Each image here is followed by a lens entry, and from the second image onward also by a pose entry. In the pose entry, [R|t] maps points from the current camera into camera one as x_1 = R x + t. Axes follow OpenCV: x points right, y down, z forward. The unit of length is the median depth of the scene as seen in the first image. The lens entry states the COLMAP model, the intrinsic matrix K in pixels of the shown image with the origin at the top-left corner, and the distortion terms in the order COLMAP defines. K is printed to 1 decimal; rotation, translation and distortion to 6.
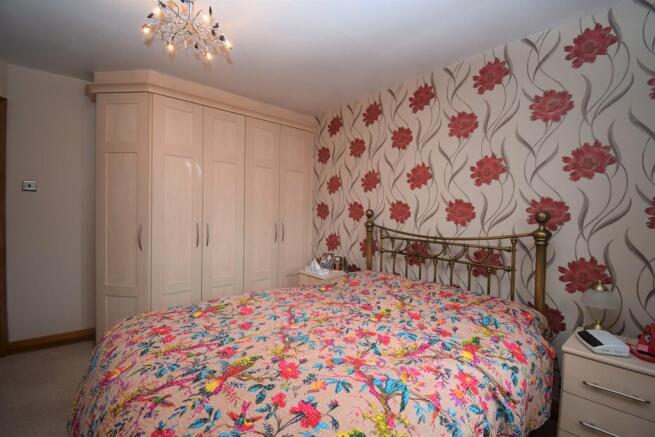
lens RADIAL K [[367.5, 0, 327.5], [0, 367.5, 218.5], [0, 0, 1]] dist [0.000477, -0.000437]
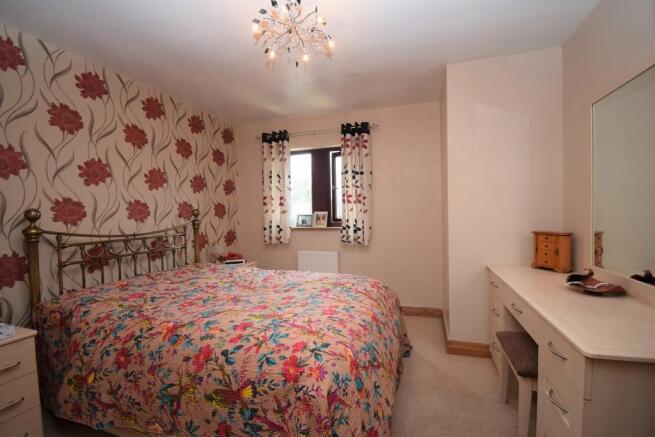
lens RADIAL K [[290.0, 0, 327.5], [0, 290.0, 218.5], [0, 0, 1]] dist [-0.013421, -0.000974]
pose [[-0.614063, -0.031180, 0.788641, -0.701715], [0.014753, 0.998591, 0.050968, -0.029669], [-0.789119, 0.042932, -0.612738, 1.043074]]
